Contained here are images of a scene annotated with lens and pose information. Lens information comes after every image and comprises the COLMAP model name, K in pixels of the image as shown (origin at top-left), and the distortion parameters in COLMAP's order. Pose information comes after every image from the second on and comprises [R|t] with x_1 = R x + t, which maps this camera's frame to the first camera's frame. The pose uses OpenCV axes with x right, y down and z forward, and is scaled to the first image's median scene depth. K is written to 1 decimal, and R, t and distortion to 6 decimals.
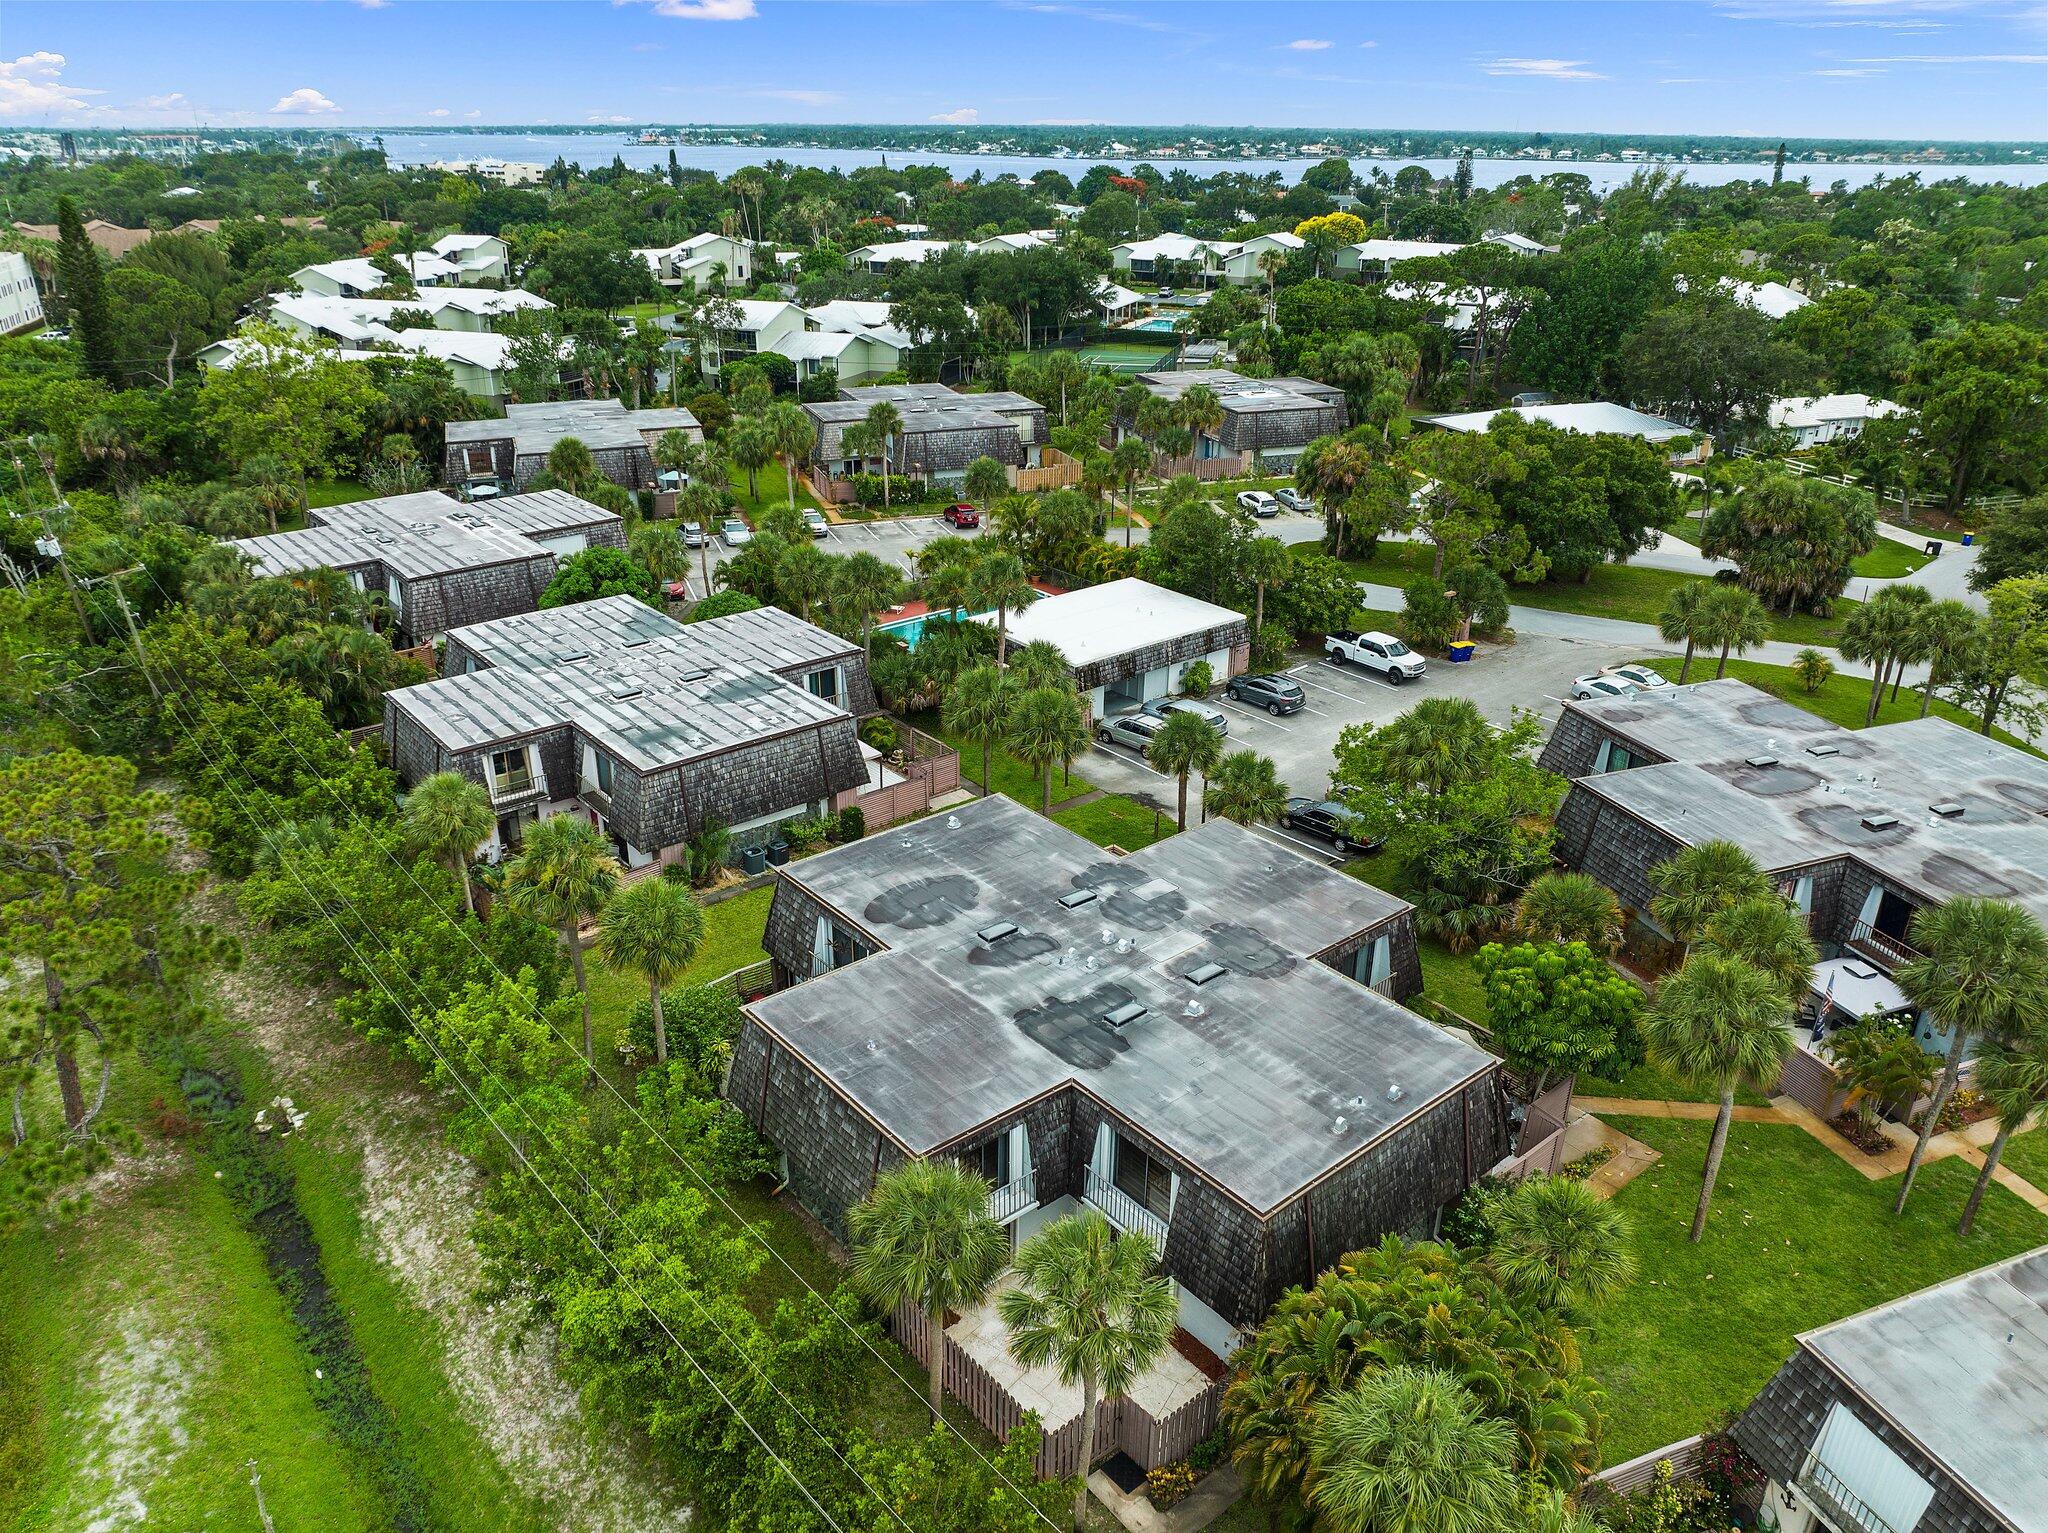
lens RADIAL K [[1433.9, 0, 1023.8], [0, 1433.9, 775.8], [0, 0, 1]] dist [-0.036043, 0.002246]
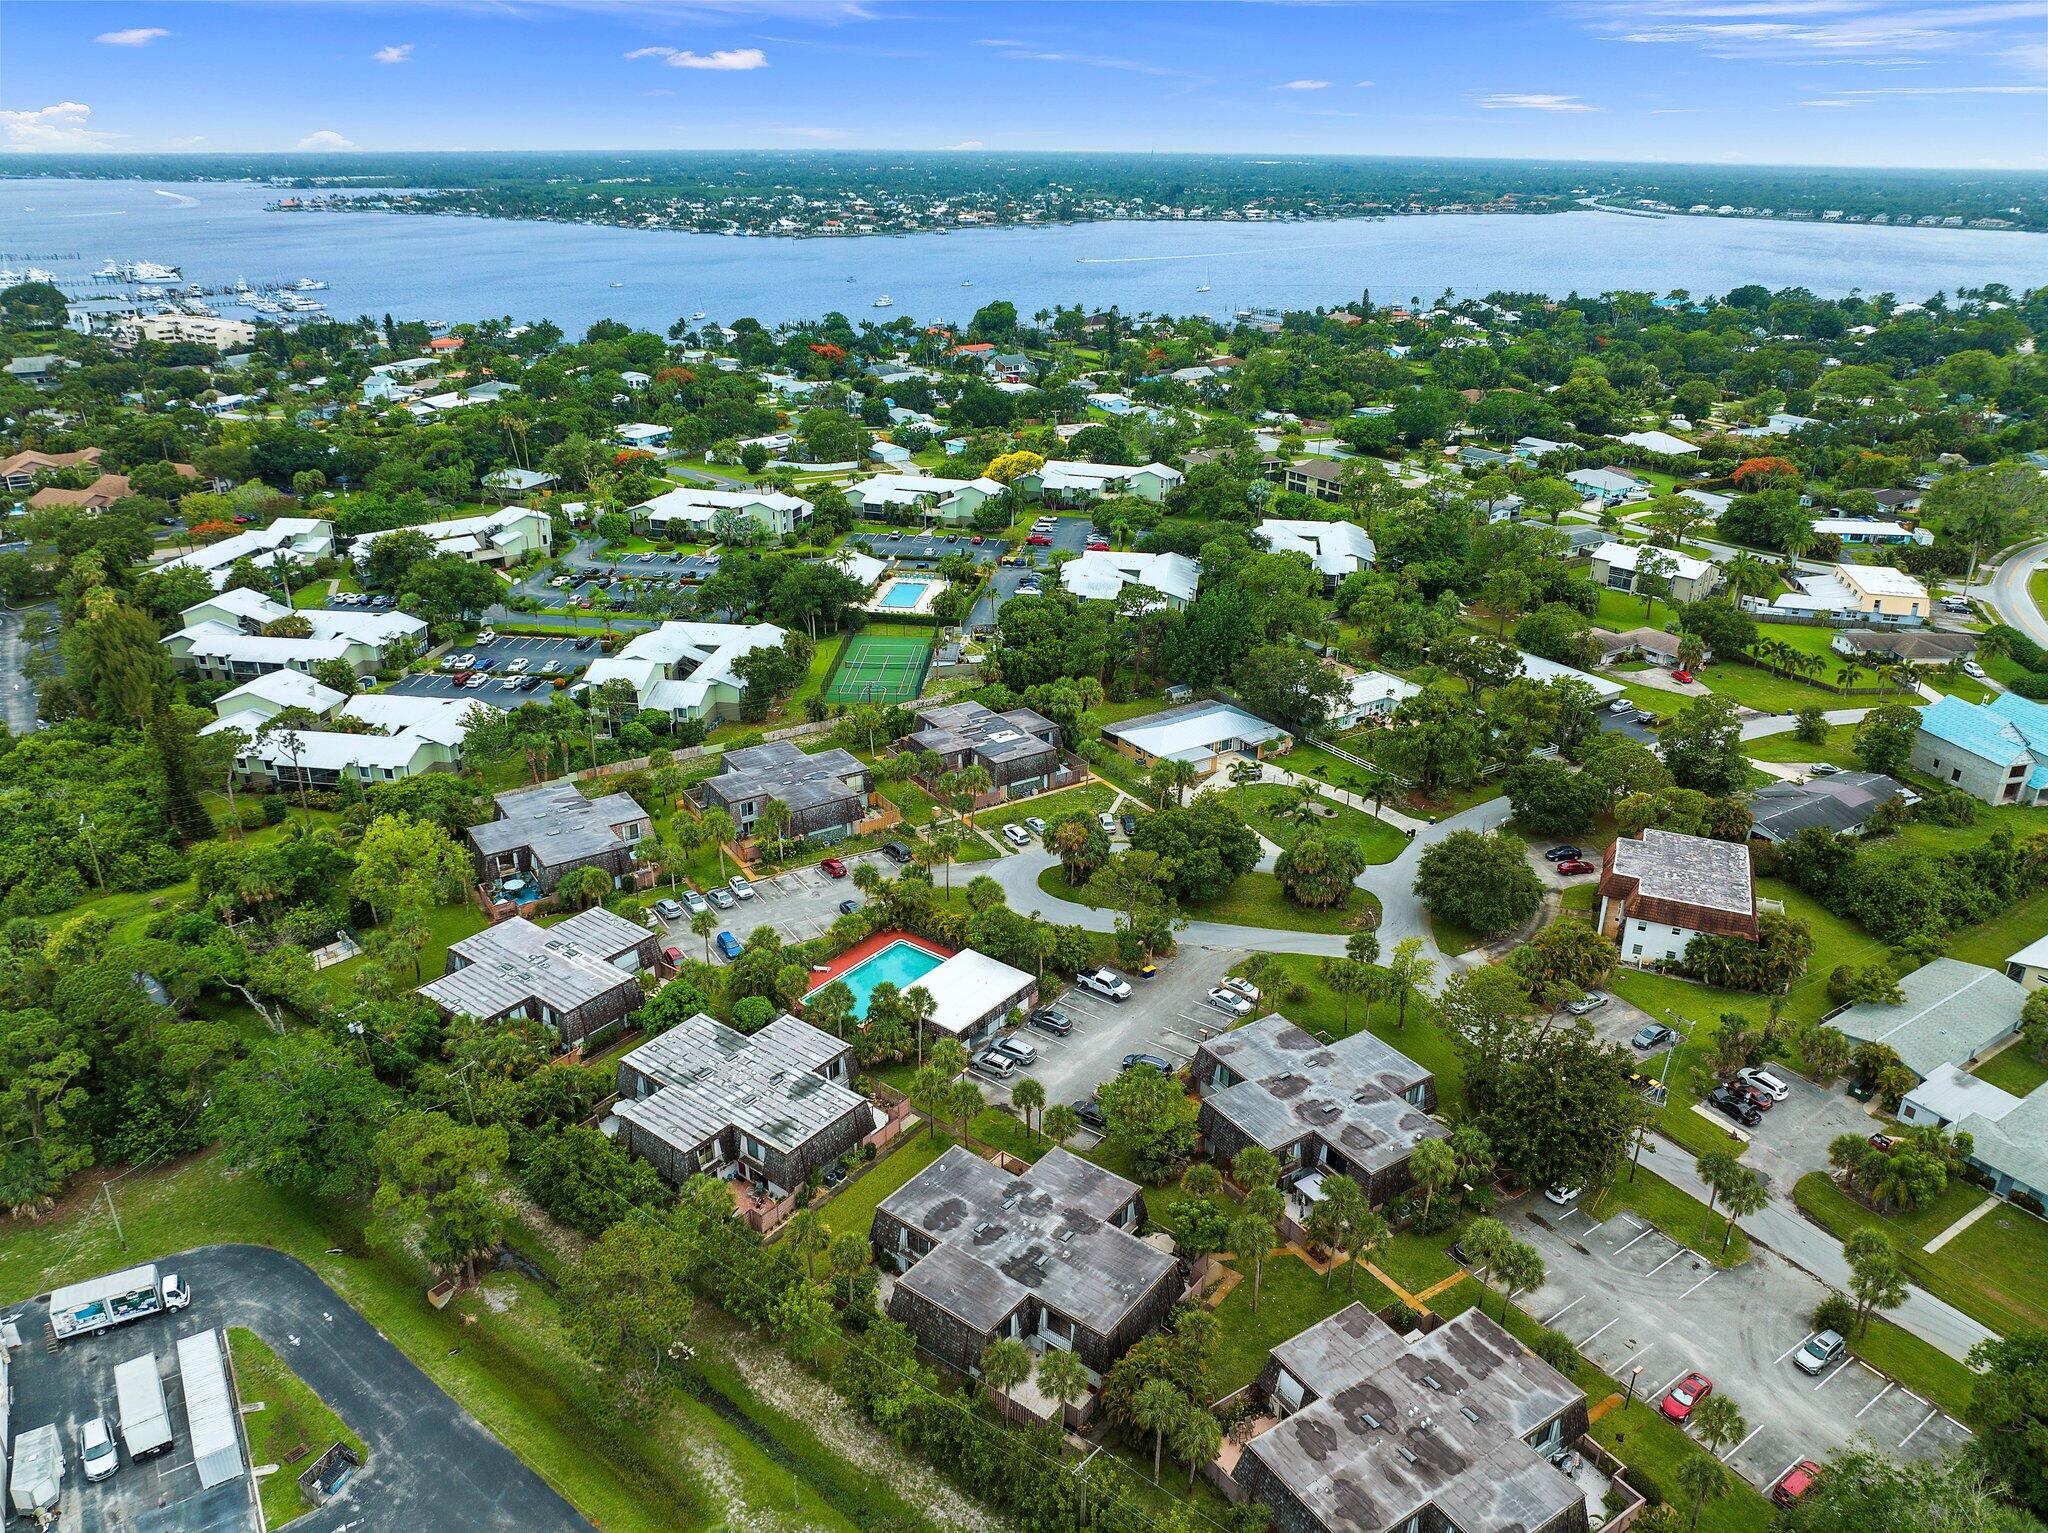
lens RADIAL K [[1442.2, 0, 1022.2], [0, 1442.2, 769.0], [0, 0, 1]] dist [-0.030856, -0.008911]
pose [[0.975028, -0.088973, 0.203481, -0.367927], [0.091329, 0.995818, -0.002197, -0.639747], [-0.202434, 0.020726, 0.979076, -1.399517]]
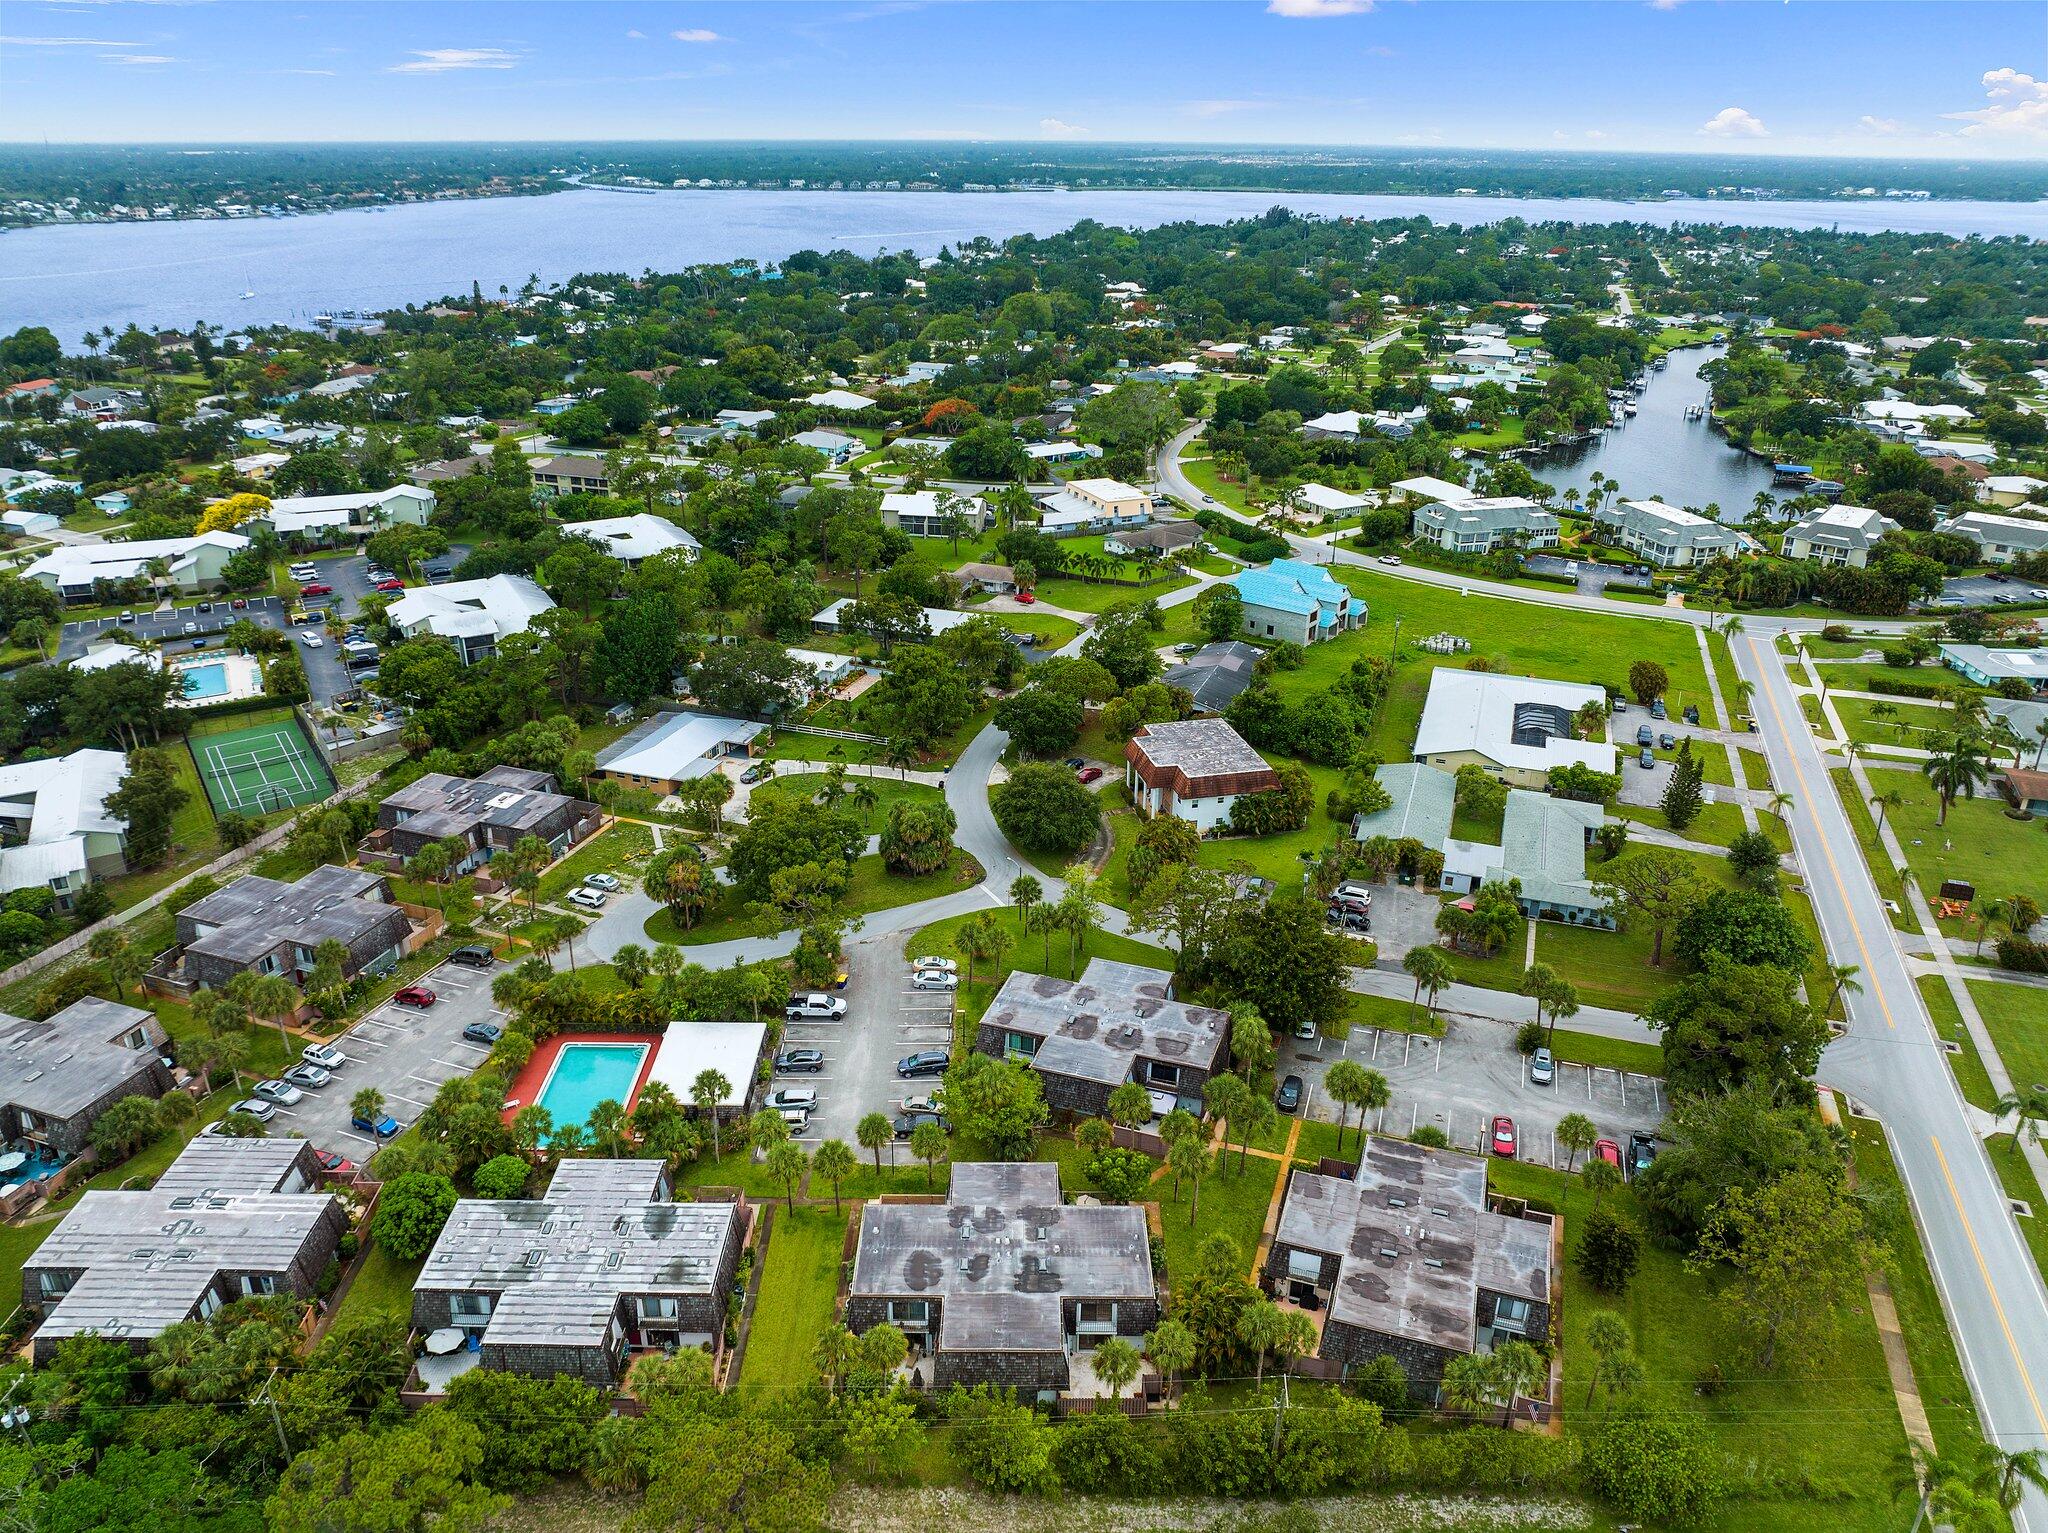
lens RADIAL K [[1442.2, 0, 1015.5], [0, 1442.2, 771.2], [0, 0, 1]] dist [-0.034755, 0.000974]
pose [[0.637703, -0.316315, 0.702339, -1.318893], [0.315692, 0.939025, 0.136273, -0.914722], [-0.702619, 0.134821, 0.698677, -0.795130]]
